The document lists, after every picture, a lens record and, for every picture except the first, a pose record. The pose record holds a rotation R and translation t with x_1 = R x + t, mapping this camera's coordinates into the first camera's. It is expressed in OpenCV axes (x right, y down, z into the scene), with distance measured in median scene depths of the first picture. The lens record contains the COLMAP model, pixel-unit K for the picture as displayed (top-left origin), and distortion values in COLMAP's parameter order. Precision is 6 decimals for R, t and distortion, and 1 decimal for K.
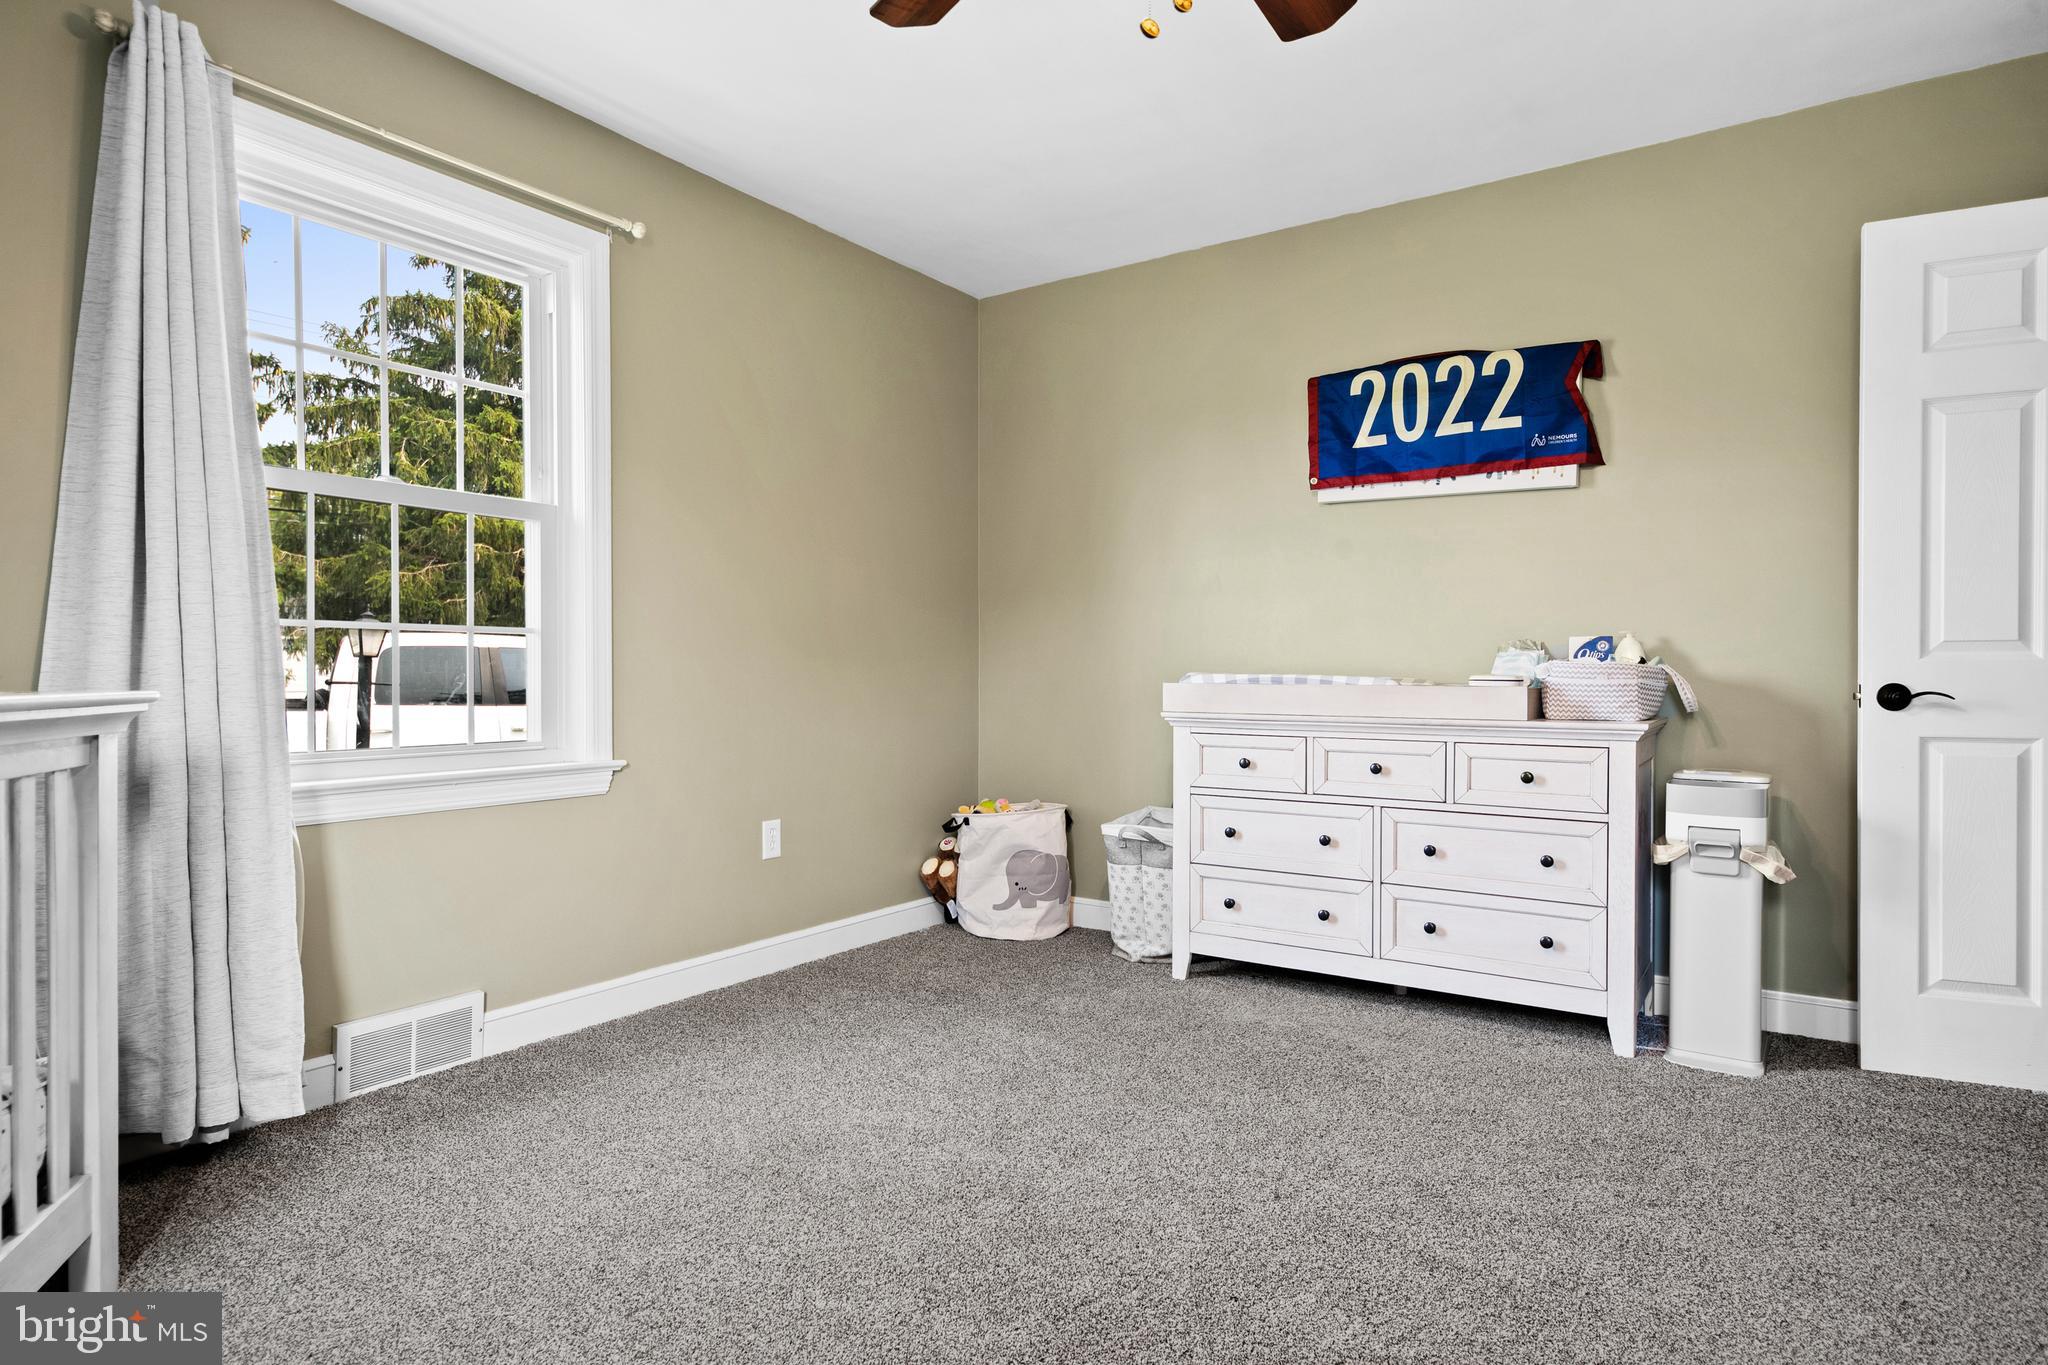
lens RADIAL K [[1134.4, 0, 1032.5], [0, 1134.4, 684.9], [0, 0, 1]] dist [0.010604, -0.000063]
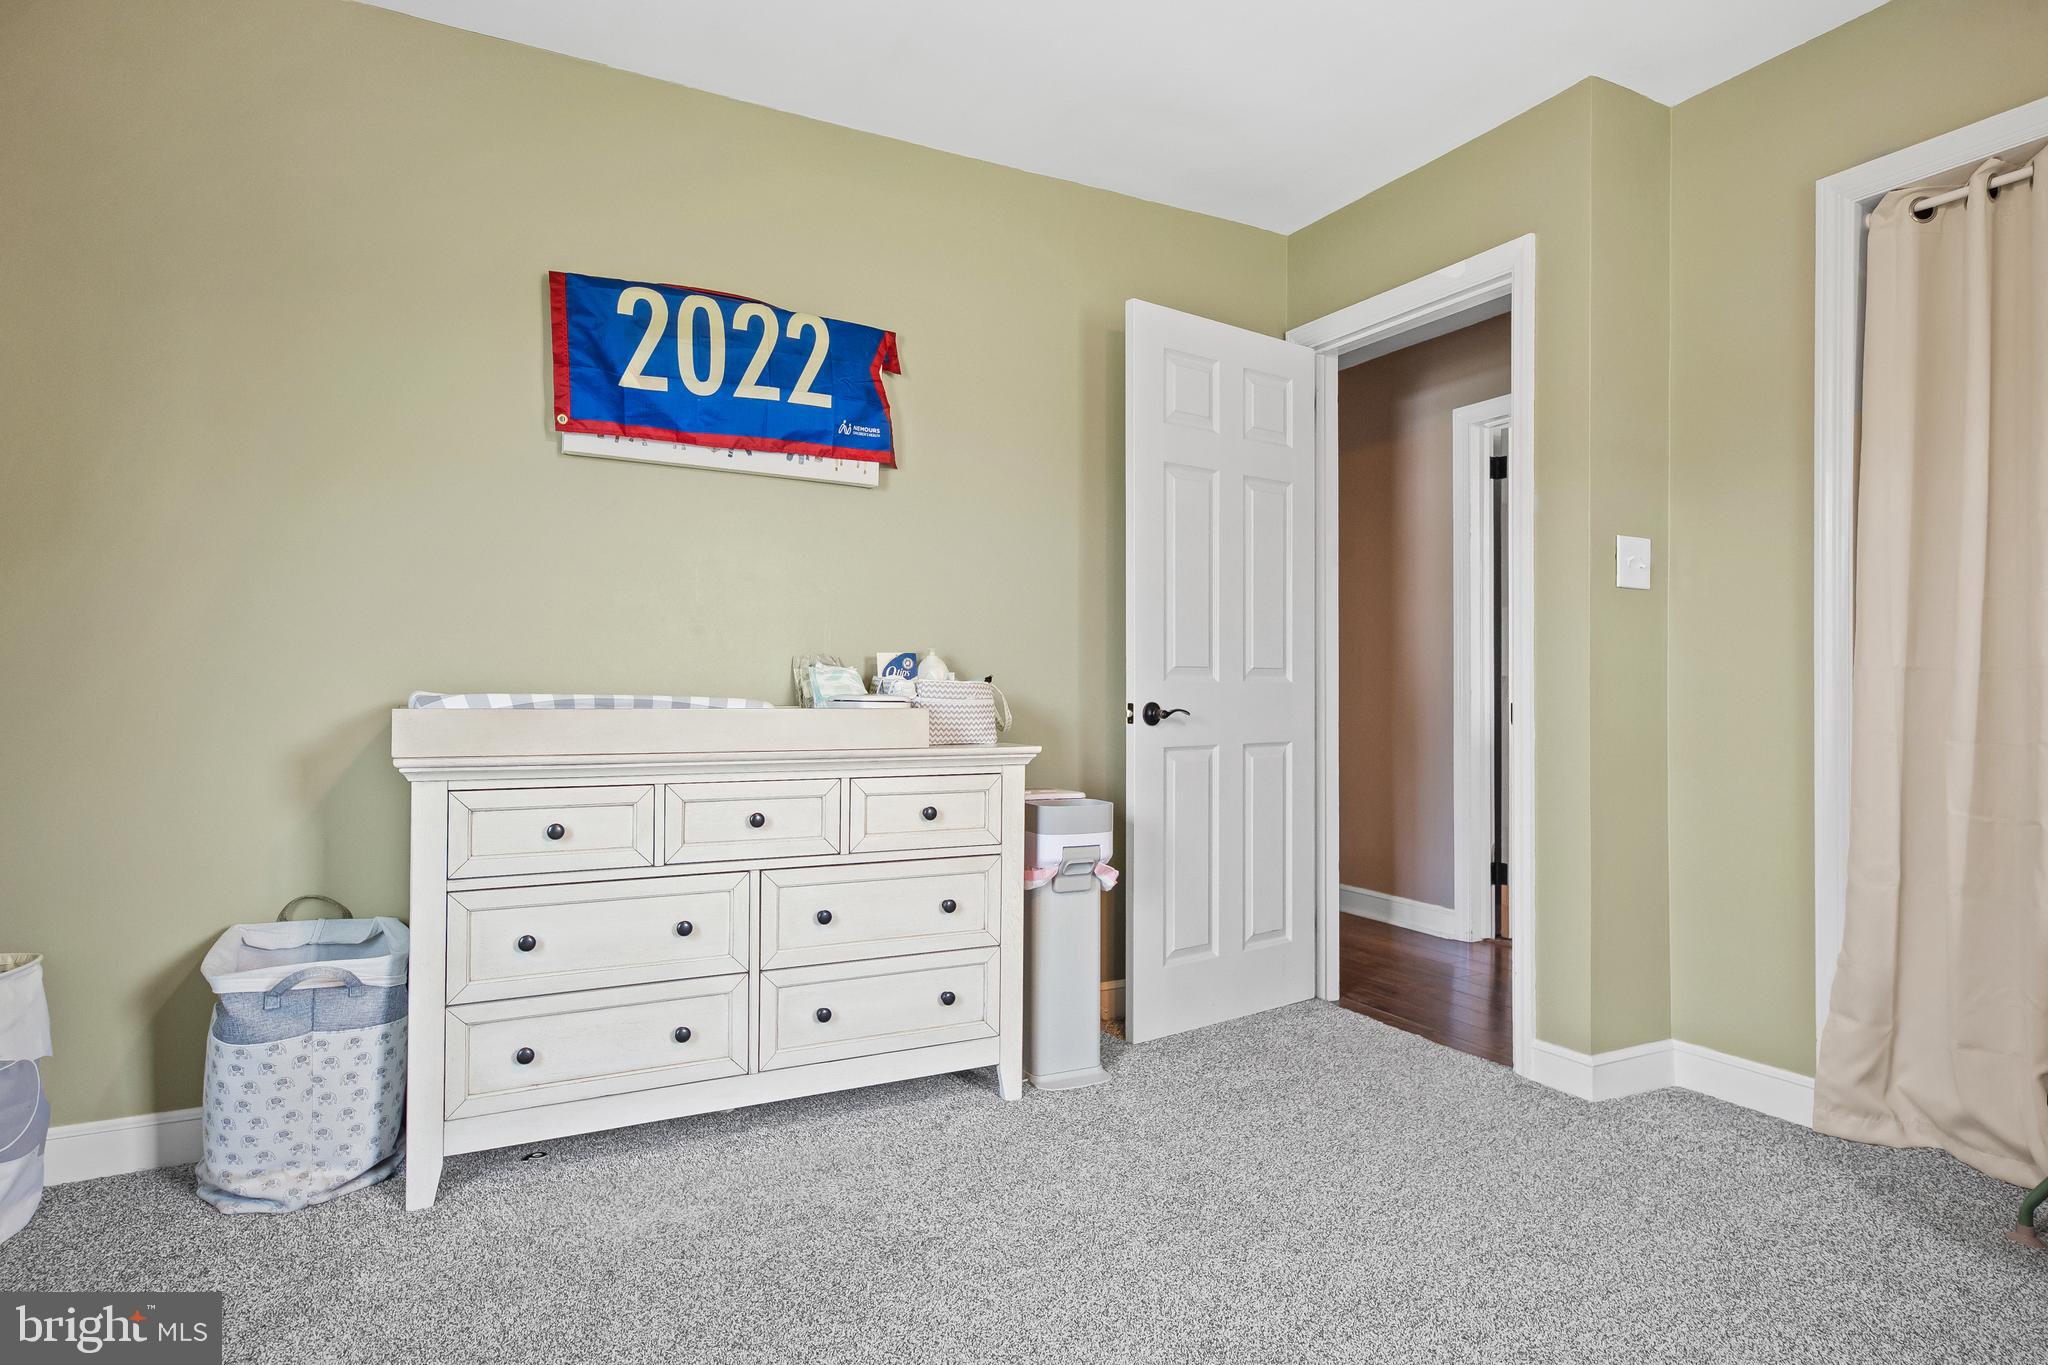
lens RADIAL K [[1134.4, 0, 1032.5], [0, 1134.4, 684.9], [0, 0, 1]] dist [0.010604, -0.000063]
pose [[0.477493, 0.006018, 0.878615, -0.248906], [0.007114, 0.999917, -0.010715, -0.005679], [-0.878607, 0.011367, 0.477410, 0.442513]]
